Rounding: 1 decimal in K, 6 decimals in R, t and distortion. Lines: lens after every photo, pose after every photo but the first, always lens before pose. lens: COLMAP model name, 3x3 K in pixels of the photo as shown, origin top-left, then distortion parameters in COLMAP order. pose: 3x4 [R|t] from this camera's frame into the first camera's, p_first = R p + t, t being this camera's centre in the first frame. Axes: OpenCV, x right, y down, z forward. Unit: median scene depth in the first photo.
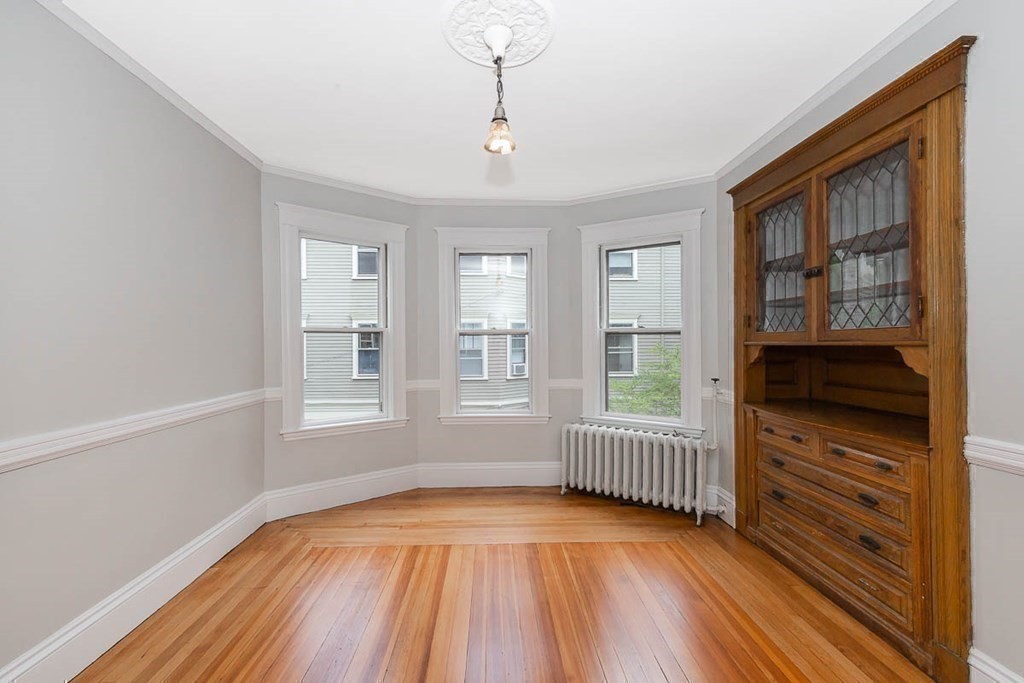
lens RADIAL K [[391.1, 0, 508.8], [0, 391.1, 336.0], [0, 0, 1]] dist [0.000403, -0.000140]
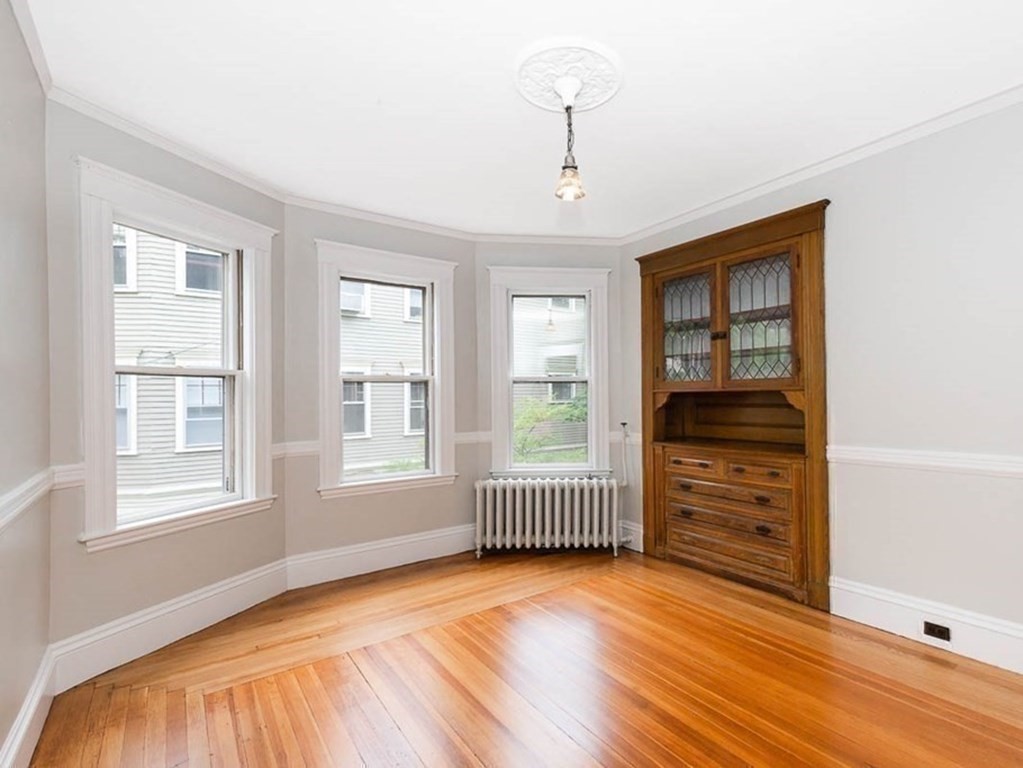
lens RADIAL K [[480.4, 0, 511.5], [0, 480.4, 384.0], [0, 0, 1]] dist [0.001423, 0.000059]
pose [[0.838724, 0.010877, 0.544448, -0.555823], [-0.004001, 0.999897, -0.013811, 0.019921], [-0.544542, 0.009405, 0.838681, 0.023704]]
